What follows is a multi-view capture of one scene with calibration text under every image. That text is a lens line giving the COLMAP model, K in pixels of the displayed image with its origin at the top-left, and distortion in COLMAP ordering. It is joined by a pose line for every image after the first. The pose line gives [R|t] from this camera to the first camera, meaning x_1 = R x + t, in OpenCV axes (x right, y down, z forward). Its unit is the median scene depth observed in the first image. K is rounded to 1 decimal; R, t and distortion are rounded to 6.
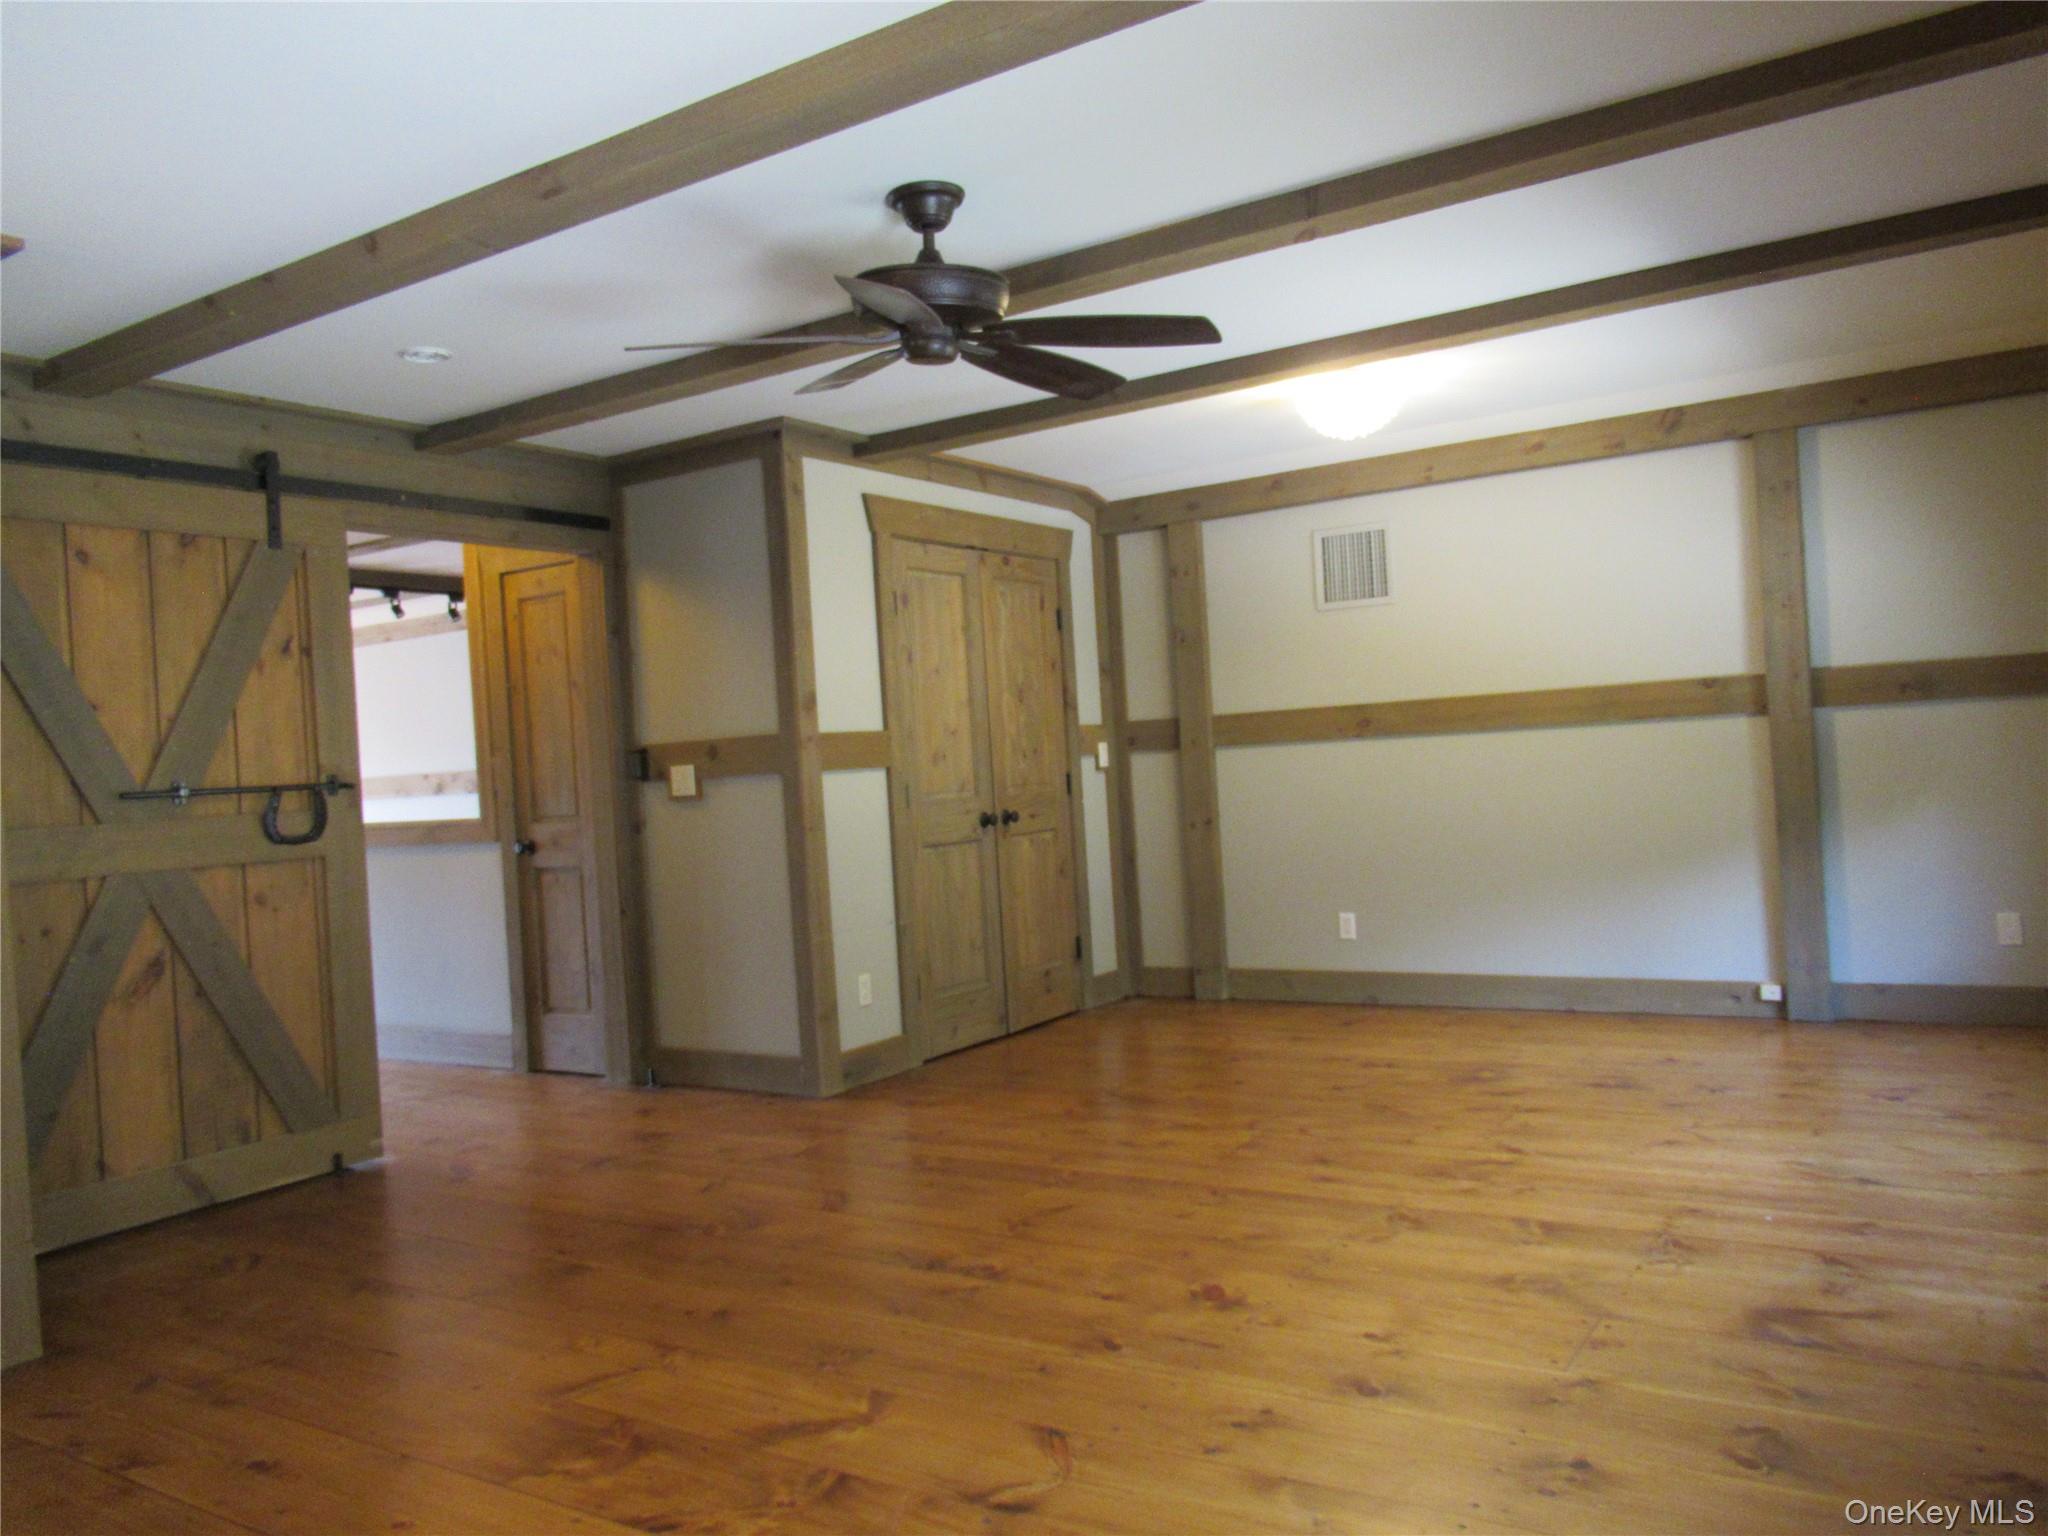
lens RADIAL K [[1549.6, 0, 1024.8], [0, 1549.6, 777.8], [0, 0, 1]] dist [-0.002977, -0.001093]
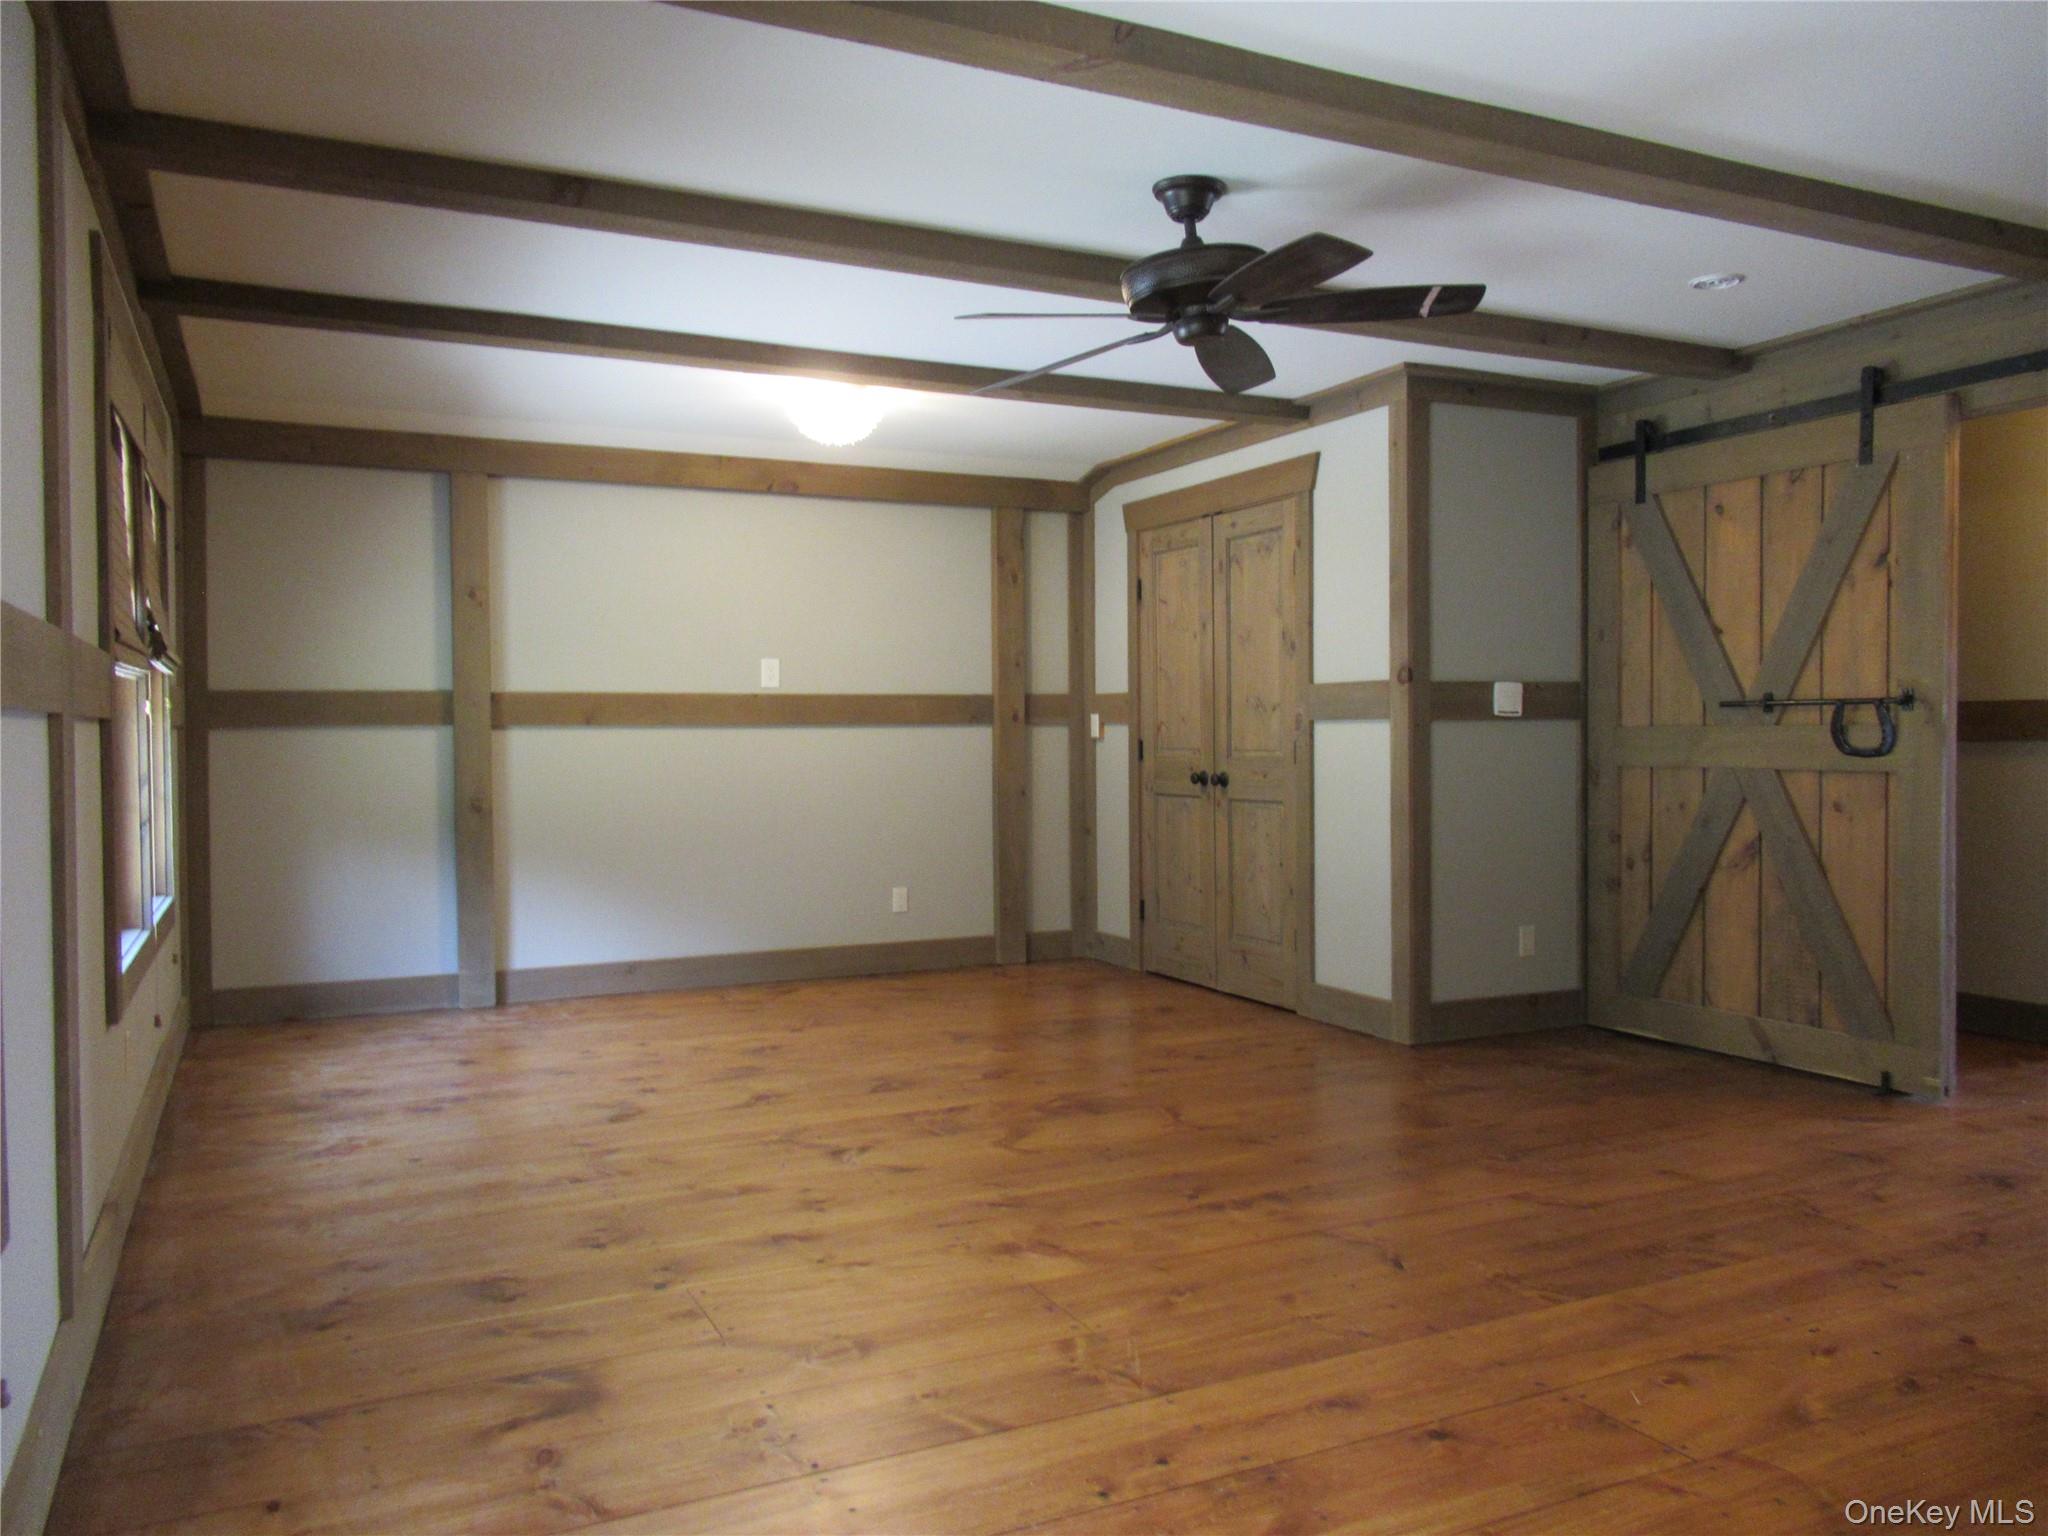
lens RADIAL K [[1549.6, 0, 1024.8], [0, 1549.6, 777.8], [0, 0, 1]] dist [-0.002977, -0.001093]
pose [[-0.516427, 0.093395, -0.851223, 0.918747], [0.029994, 0.995398, 0.091017, -0.071334], [0.855806, 0.021472, -0.516851, 1.424661]]
